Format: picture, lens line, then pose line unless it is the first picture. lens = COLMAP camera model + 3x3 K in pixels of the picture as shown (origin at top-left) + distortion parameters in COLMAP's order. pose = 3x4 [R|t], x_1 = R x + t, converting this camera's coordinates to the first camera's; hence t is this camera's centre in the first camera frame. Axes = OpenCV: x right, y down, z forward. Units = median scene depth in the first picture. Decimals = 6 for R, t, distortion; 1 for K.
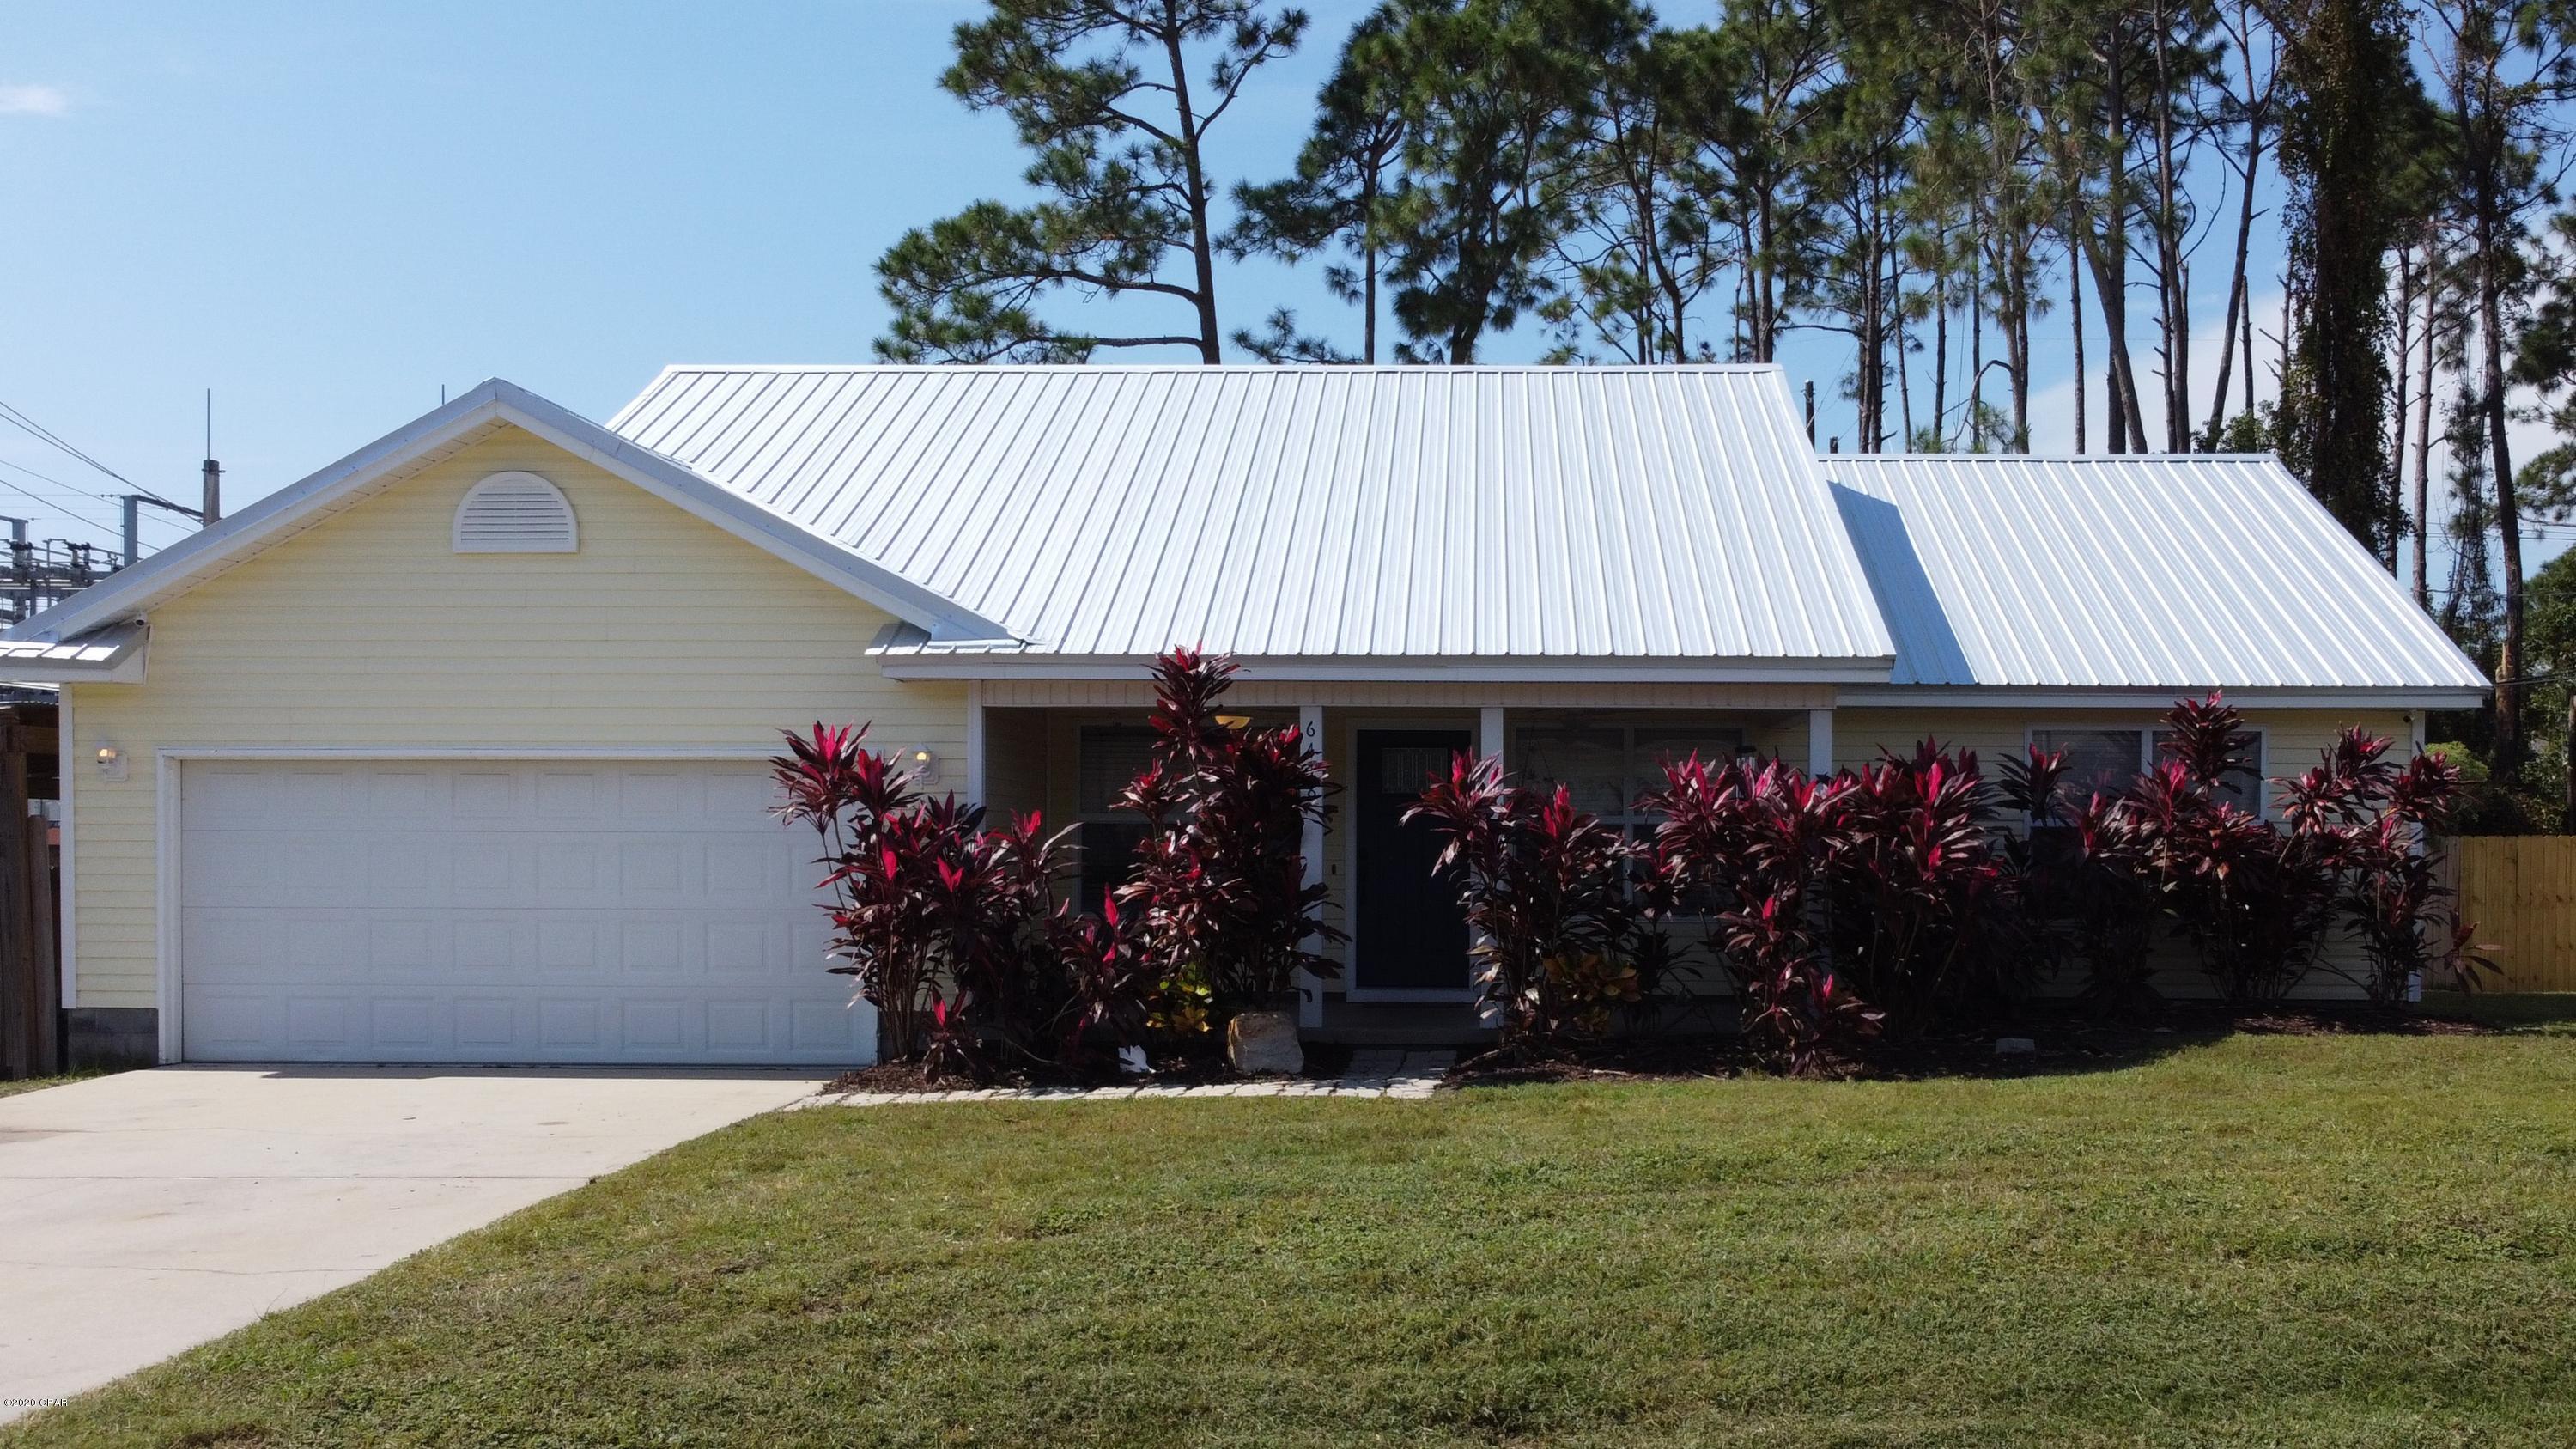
lens RADIAL K [[2191.0, 0, 1296.1], [0, 2191.0, 736.7], [0, 0, 1]] dist [0.009285, -0.030546]
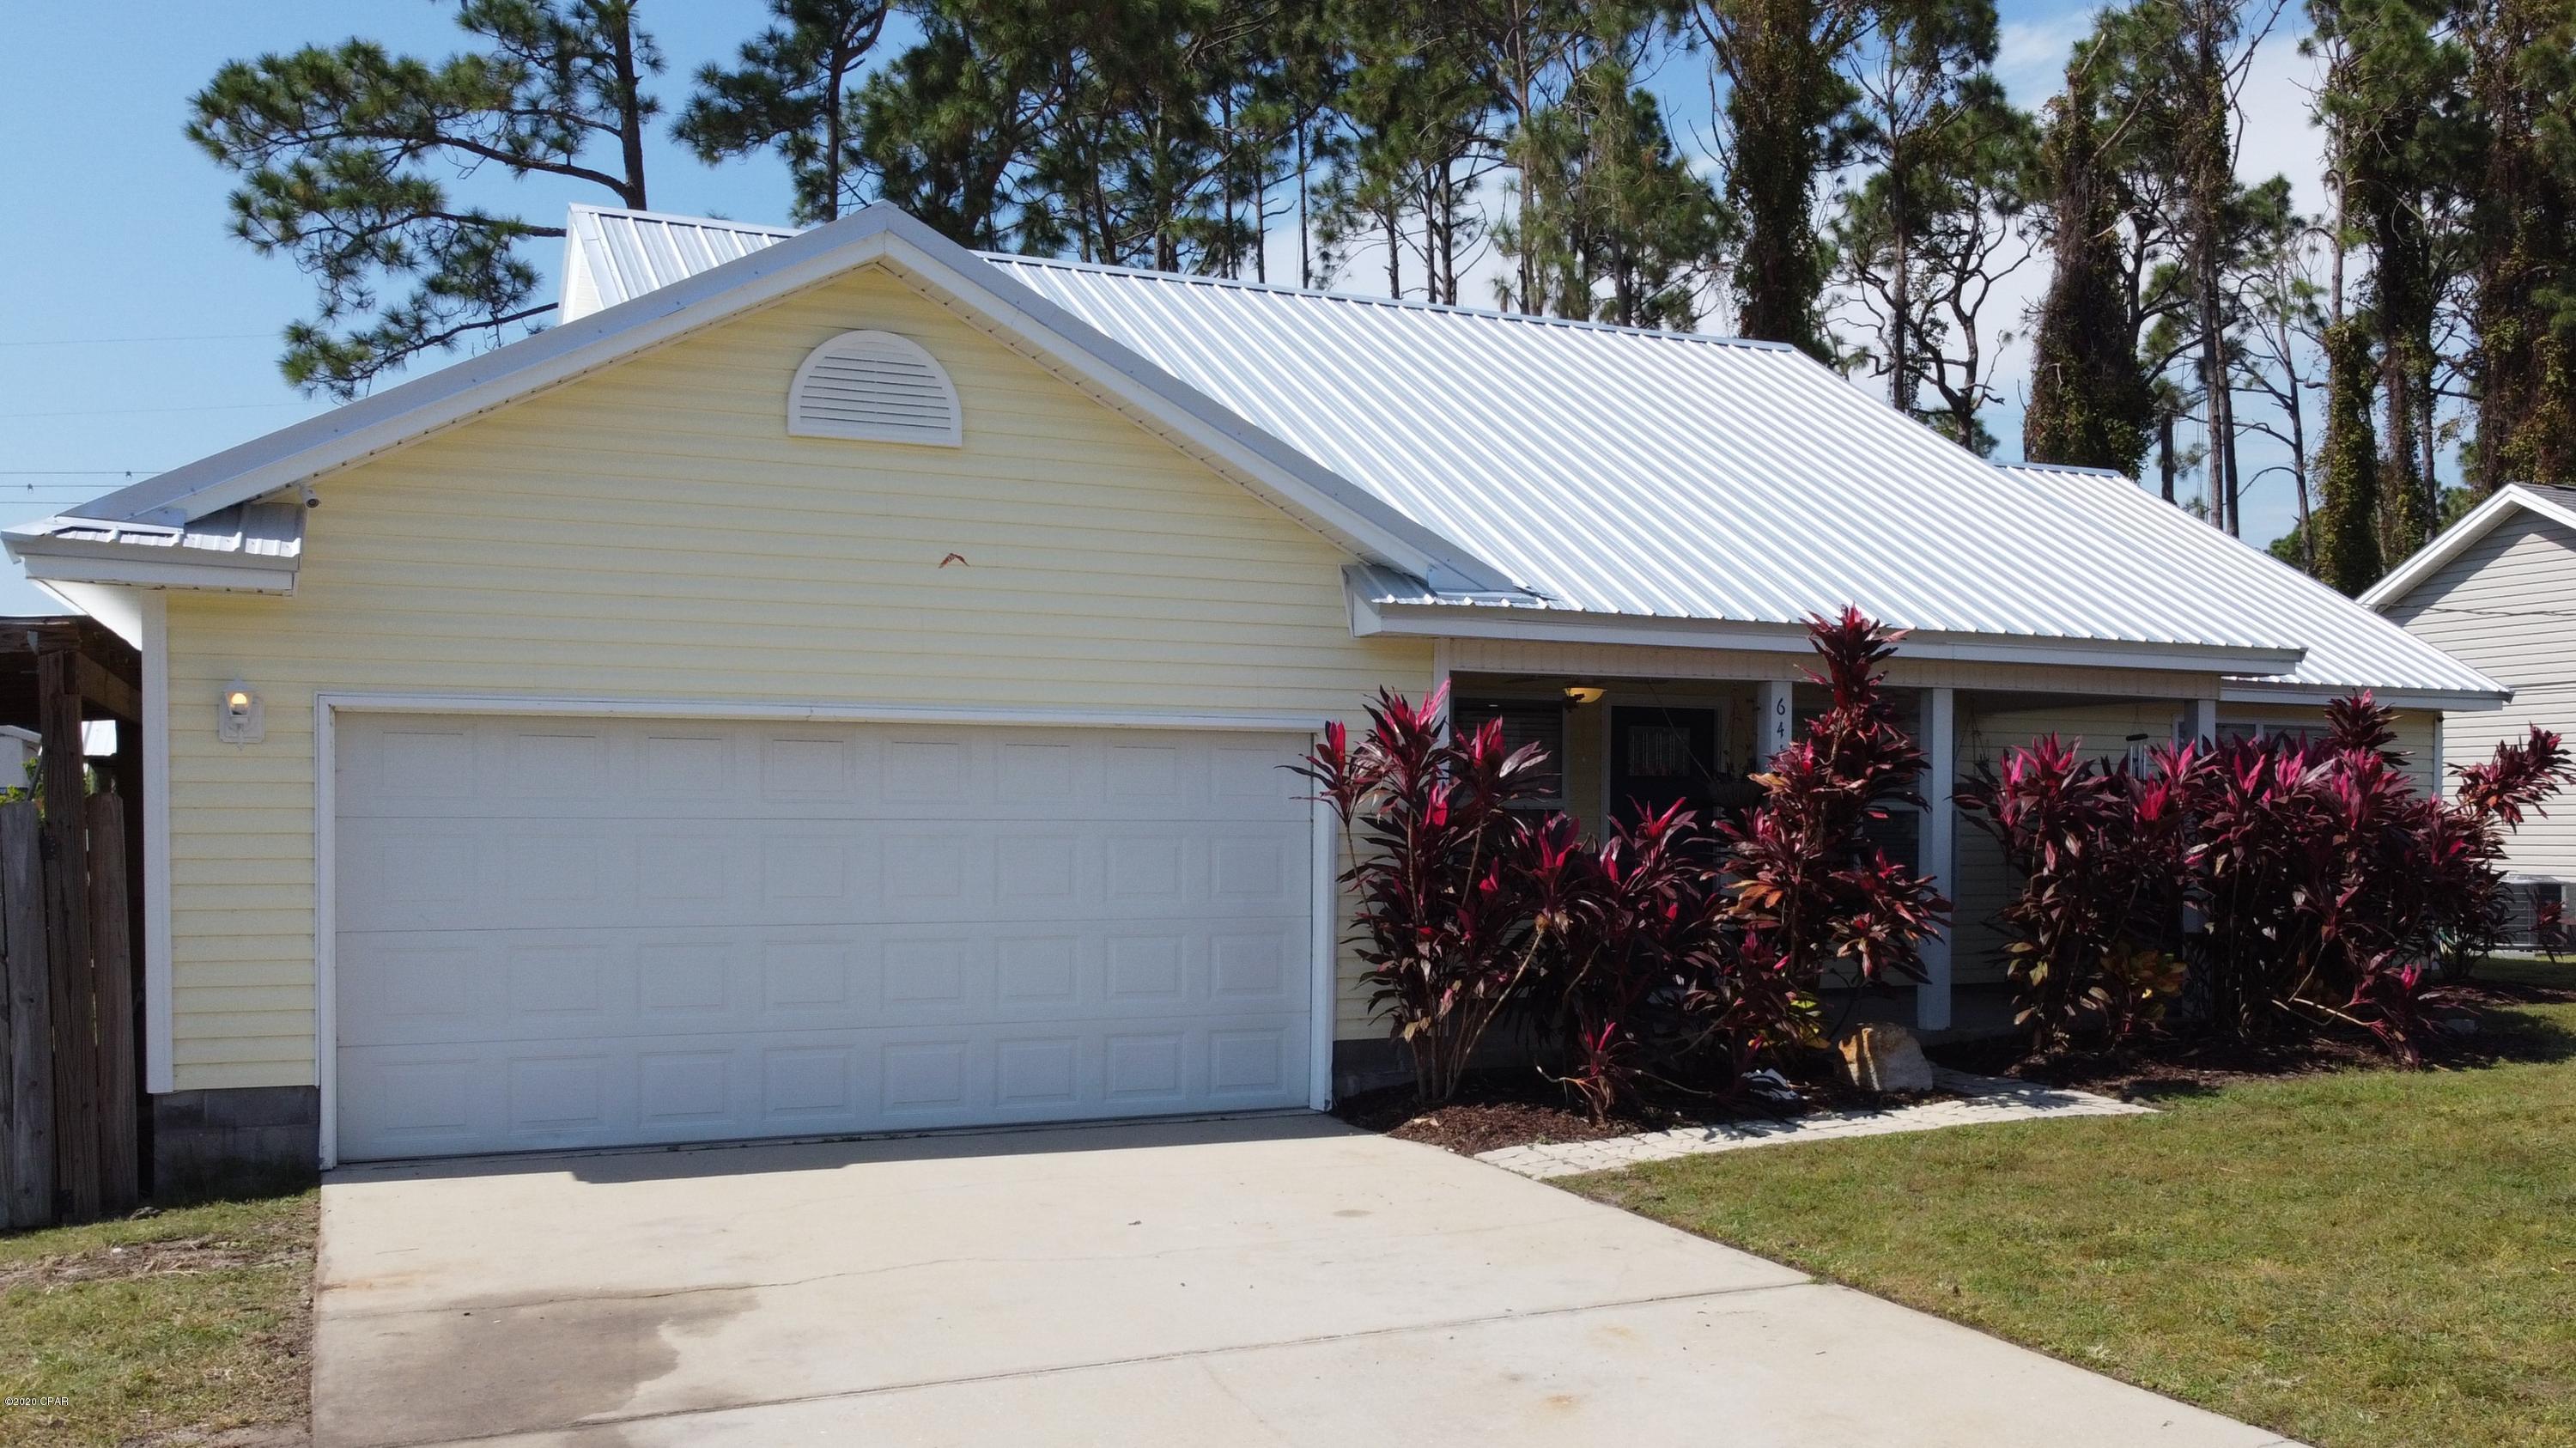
lens RADIAL K [[2190.9, 0, 1370.8], [0, 2190.9, 748.1], [0, 0, 1]] dist [0.009285, -0.030546]
pose [[0.891543, 0.015185, 0.452682, -0.537428], [-0.024275, 0.999603, 0.014278, 0.004448], [-0.452285, -0.023718, 0.891558, 0.265970]]
